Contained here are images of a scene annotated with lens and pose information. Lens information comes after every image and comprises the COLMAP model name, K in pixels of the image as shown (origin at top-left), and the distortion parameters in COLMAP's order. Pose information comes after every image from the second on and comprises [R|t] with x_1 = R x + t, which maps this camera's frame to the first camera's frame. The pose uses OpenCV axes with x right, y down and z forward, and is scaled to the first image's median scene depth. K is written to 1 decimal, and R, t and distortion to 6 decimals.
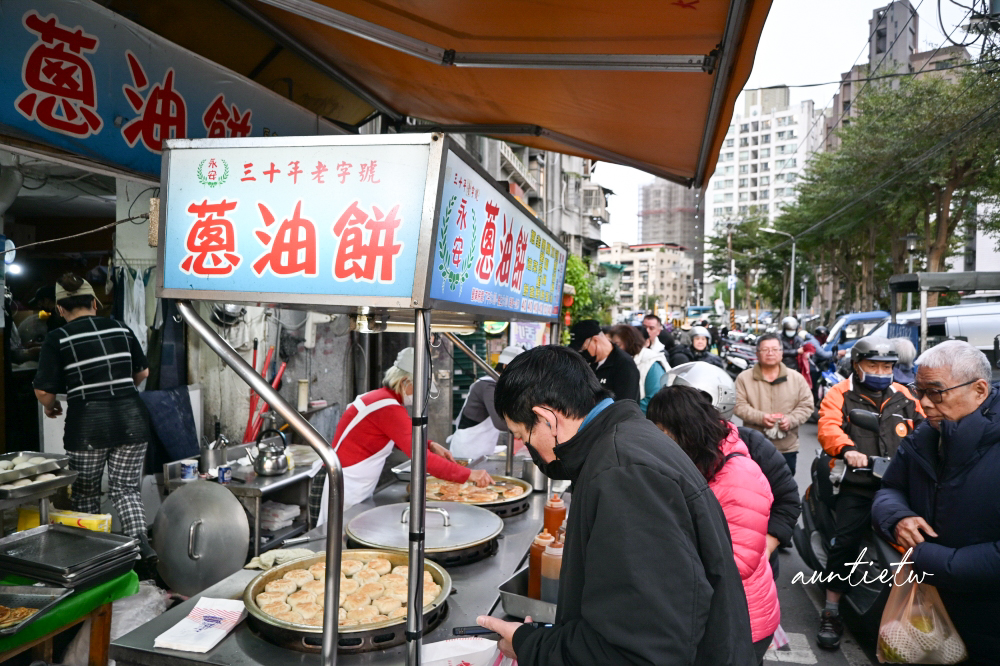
lens RADIAL K [[674.8, 0, 500.6], [0, 674.8, 333.9], [0, 0, 1]] dist [-0.010819, 0.005824]
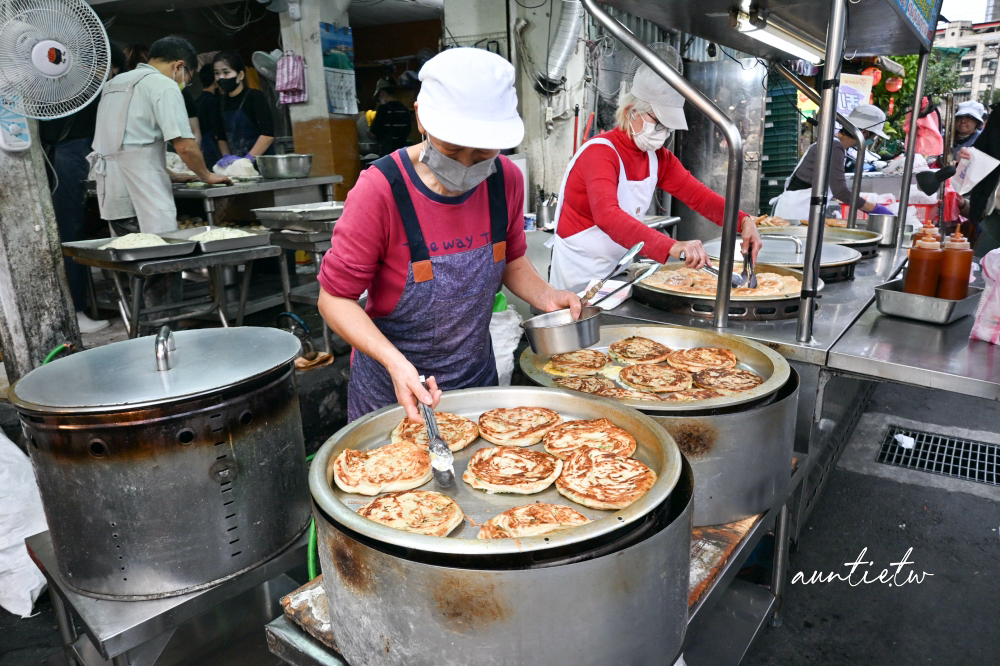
lens RADIAL K [[695.0, 0, 497.5], [0, 695.0, 340.9], [0, 0, 1]] dist [-0.024585, 0.008754]
pose [[0.927207, 0.065574, -0.368765, -0.086486], [0.032719, 0.966611, 0.254150, 0.108481], [0.373118, -0.247715, 0.894103, -0.093830]]
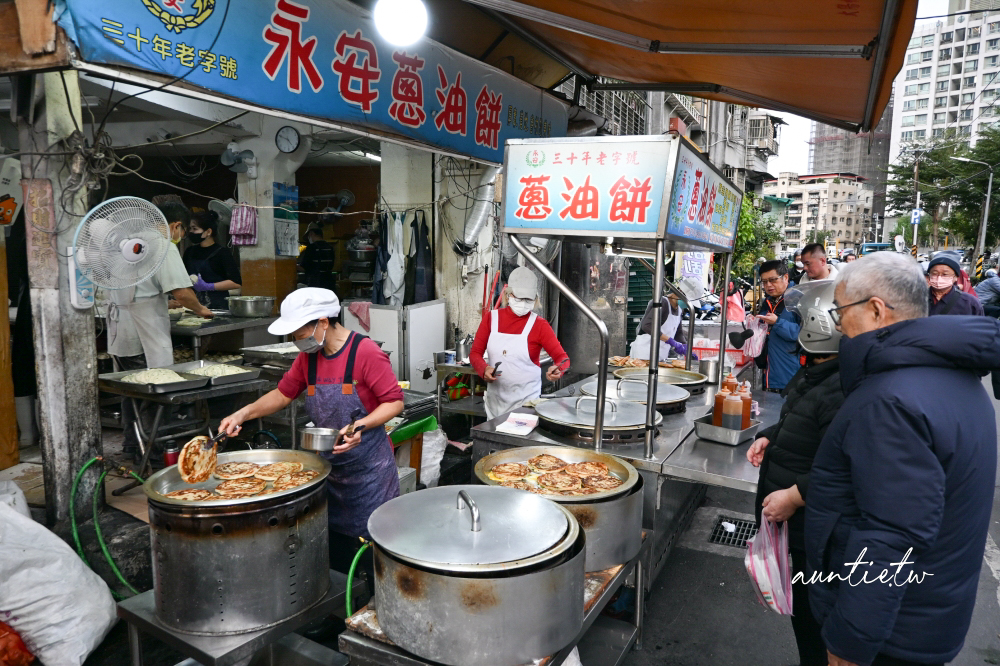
lens RADIAL K [[674.8, 0, 497.8], [0, 674.8, 333.3], [0, 0, 1]] dist [-0.010819, 0.005824]
pose [[0.974986, 0.031377, -0.220043, -0.066476], [-0.010790, 0.995500, 0.094143, 0.021326], [0.222006, -0.089414, 0.970937, -0.370011]]
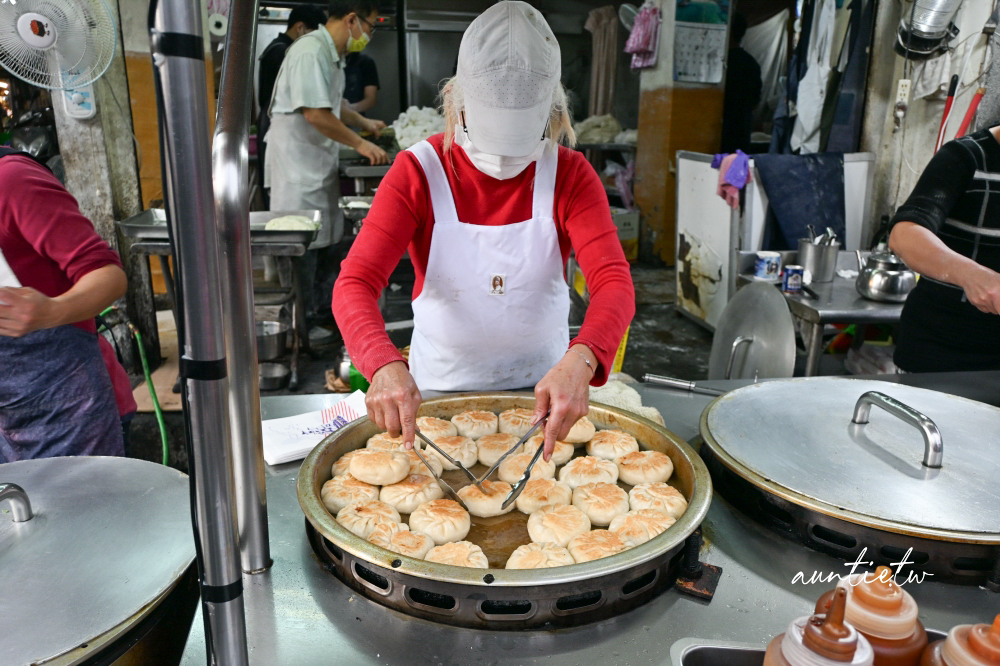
lens RADIAL K [[782.0, 0, 497.8], [0, 782.0, 341.7], [0, 0, 1]] dist [-0.034269, 0.023594]
pose [[0.399484, 0.252561, -0.881264, 0.165770], [-0.025339, 0.963976, 0.264779, 0.081455], [0.916390, -0.083445, 0.391492, 0.480153]]
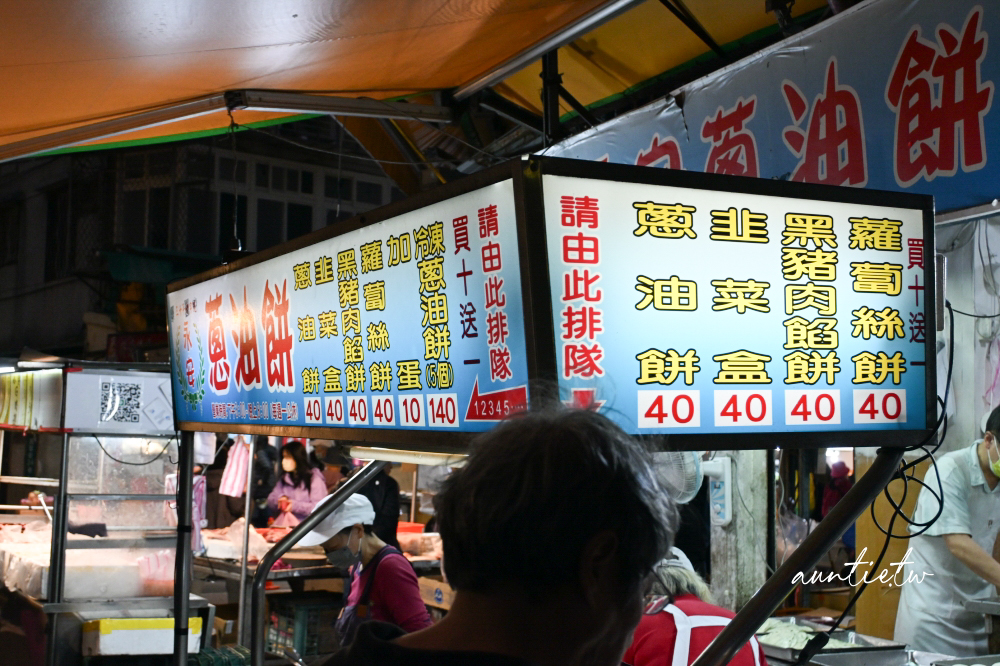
lens RADIAL K [[1320.7, 0, 500.9], [0, 1320.7, 332.2], [0, 0, 1]] dist [-0.007770, 0.000000]
pose [[-0.760542, -0.076130, -0.644810, 0.463708], [-0.036636, 0.996552, -0.074447, -0.027403], [0.648254, -0.032997, -0.760709, 1.506881]]
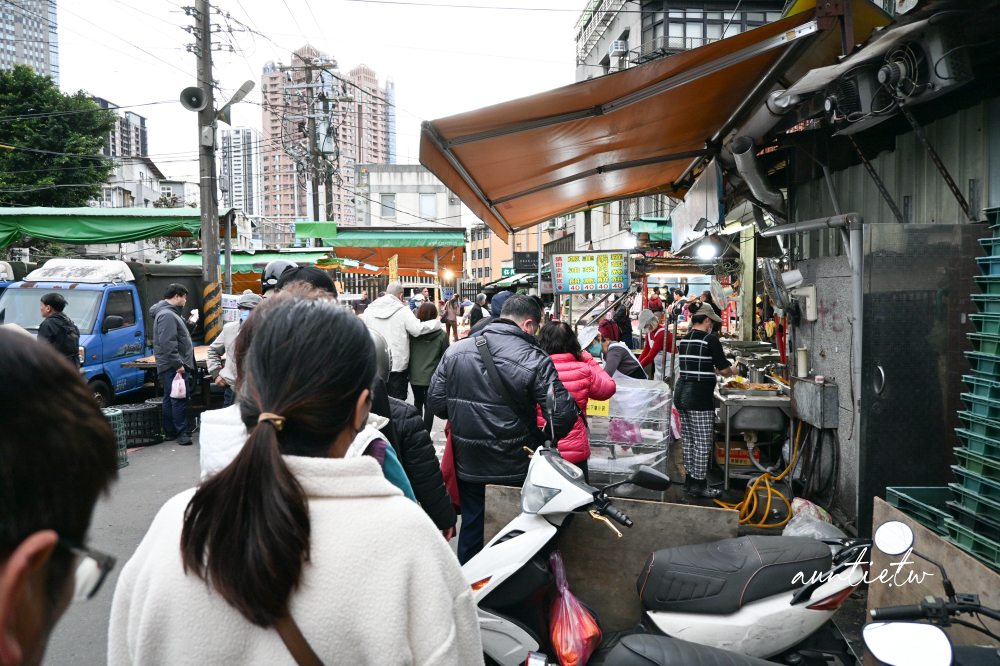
lens RADIAL K [[674.8, 0, 499.4], [0, 674.8, 332.0], [0, 0, 1]] dist [-0.010819, 0.005824]
pose [[-0.992017, 0.002888, -0.126068, 0.529612], [-0.006506, 0.997234, 0.074041, -0.077498], [0.125933, 0.074270, -0.989255, 4.331763]]
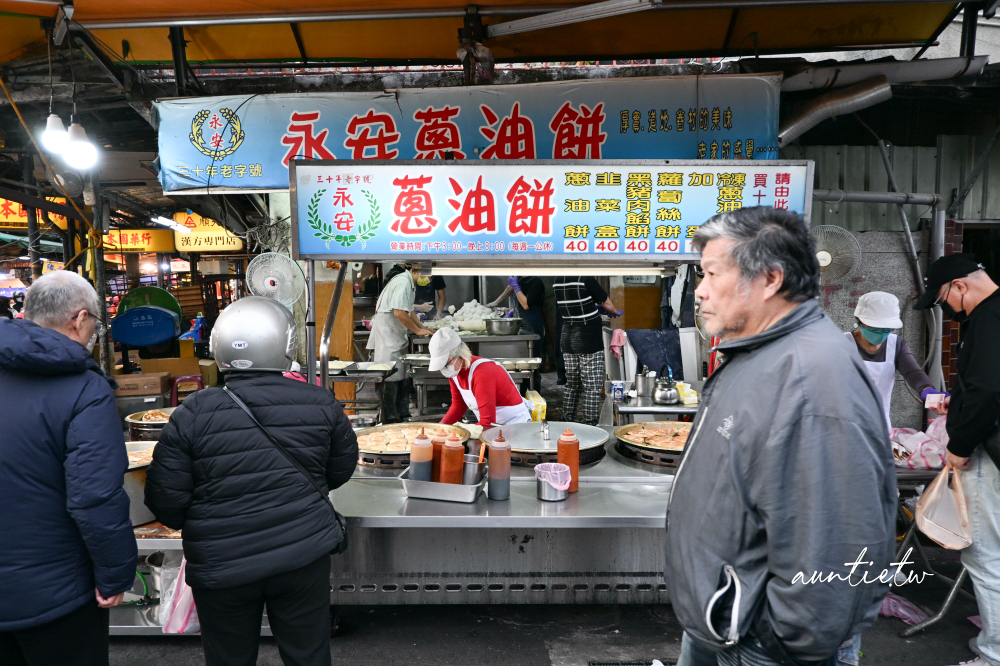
lens RADIAL K [[674.8, 0, 500.2], [0, 674.8, 331.1], [0, 0, 1]] dist [-0.010819, 0.005824]
pose [[0.235885, 0.050506, -0.970468, 0.835917], [-0.001187, 0.998663, 0.051685, 0.027586], [0.971780, -0.011040, 0.235630, 0.528570]]
